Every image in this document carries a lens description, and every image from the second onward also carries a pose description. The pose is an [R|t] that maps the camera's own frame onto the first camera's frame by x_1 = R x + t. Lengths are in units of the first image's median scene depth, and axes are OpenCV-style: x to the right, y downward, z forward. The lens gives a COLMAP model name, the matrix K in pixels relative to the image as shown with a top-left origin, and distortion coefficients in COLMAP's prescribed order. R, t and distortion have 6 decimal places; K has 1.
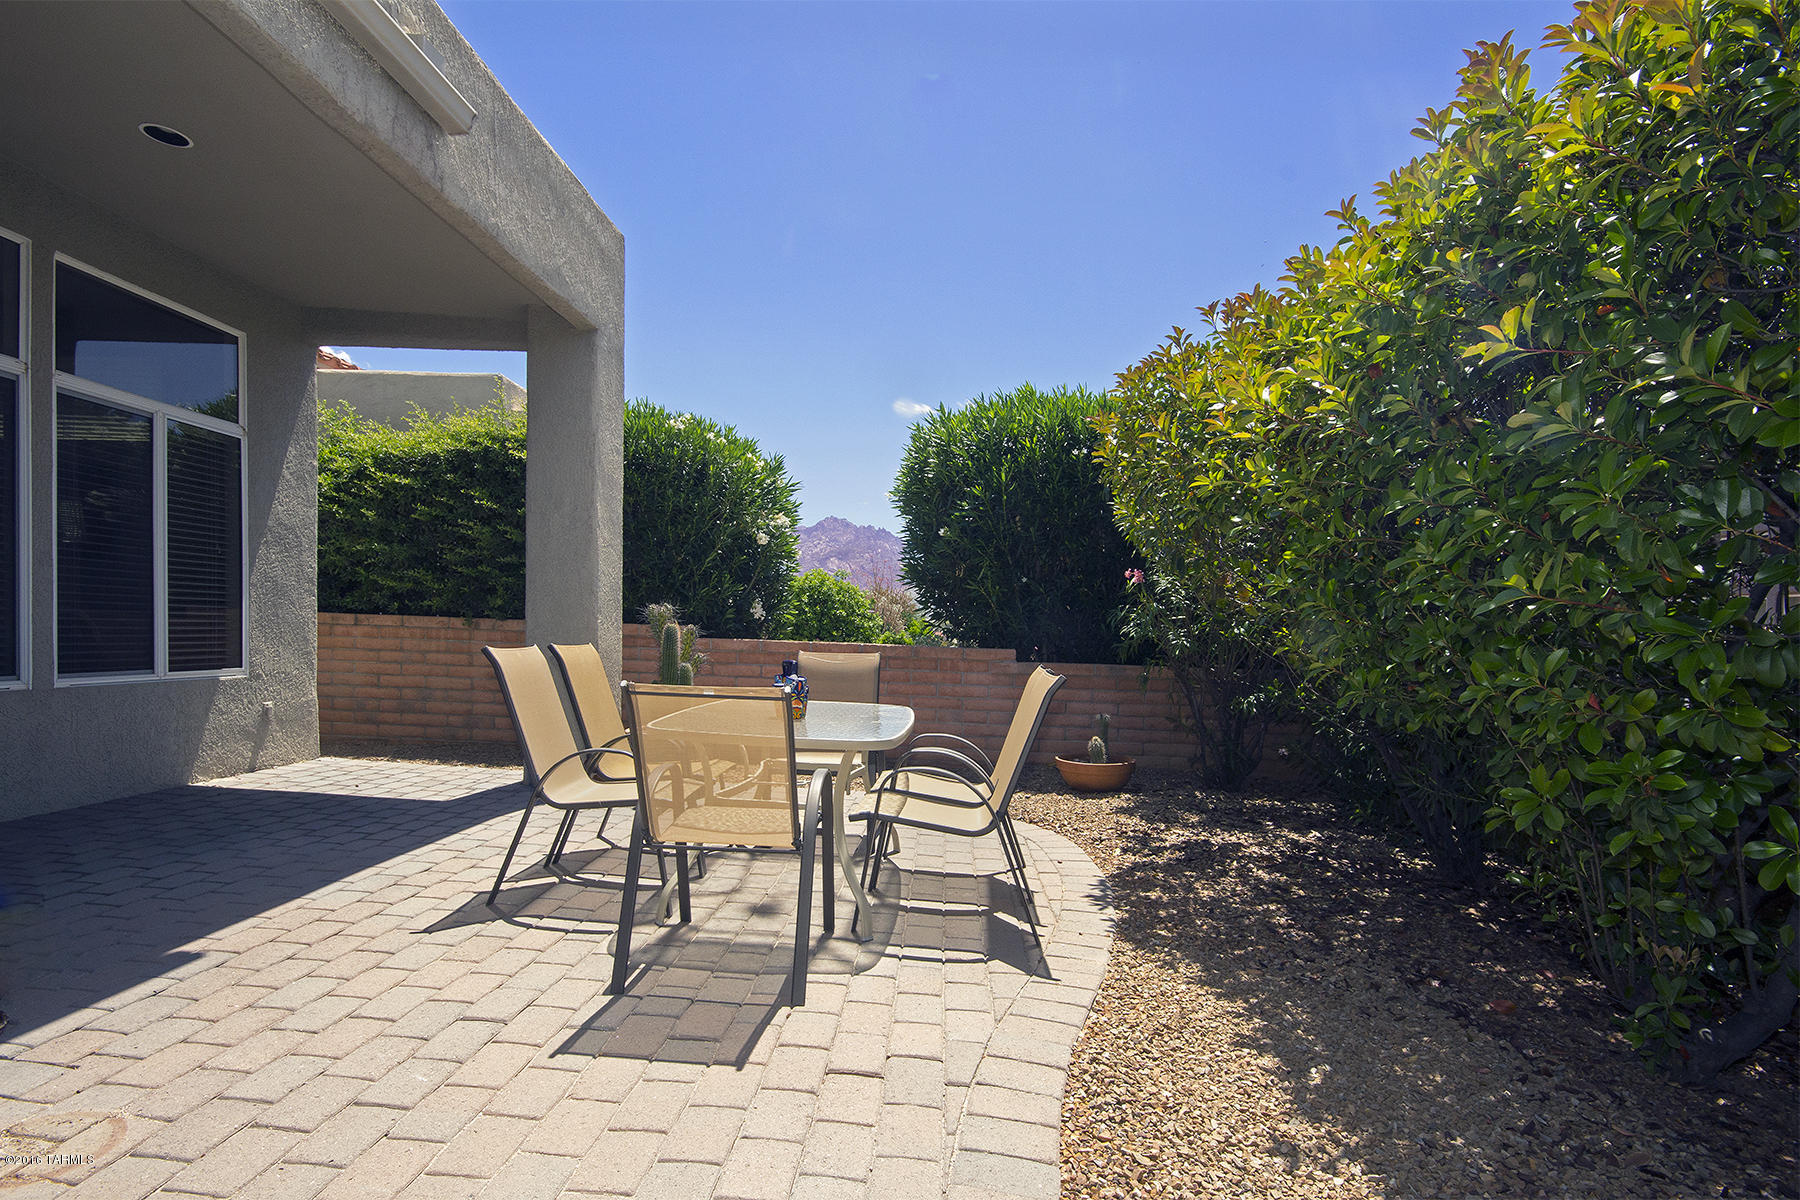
lens RADIAL K [[904.6, 0, 893.5], [0, 904.6, 596.6], [0, 0, 1]] dist [-0.000463, 0.000393]
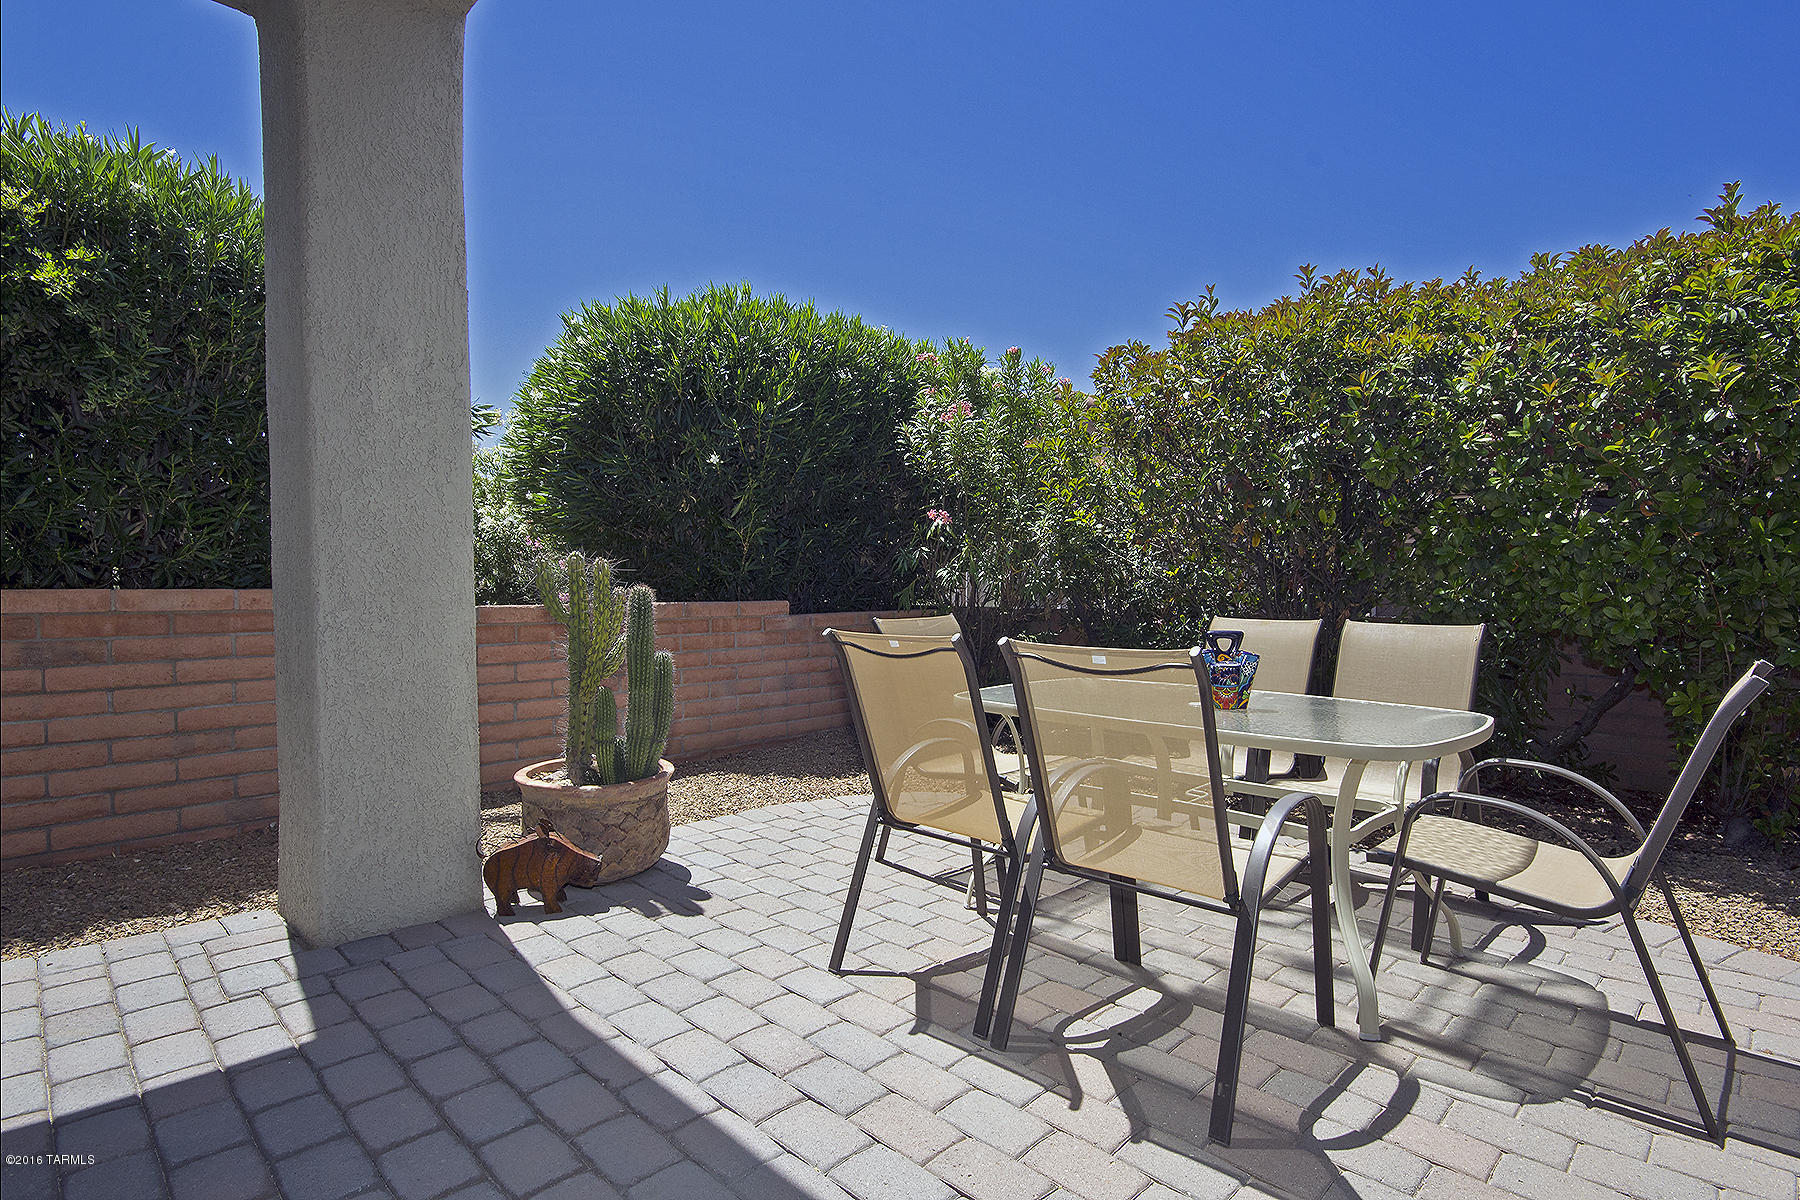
lens RADIAL K [[904.6, 0, 899.8], [0, 904.6, 599.5], [0, 0, 1]] dist [-0.000463, 0.000393]
pose [[0.651904, -0.046446, 0.756878, -0.867374], [-0.008808, 0.997591, 0.068804, -0.002651], [-0.758251, -0.051520, 0.649924, 0.756907]]
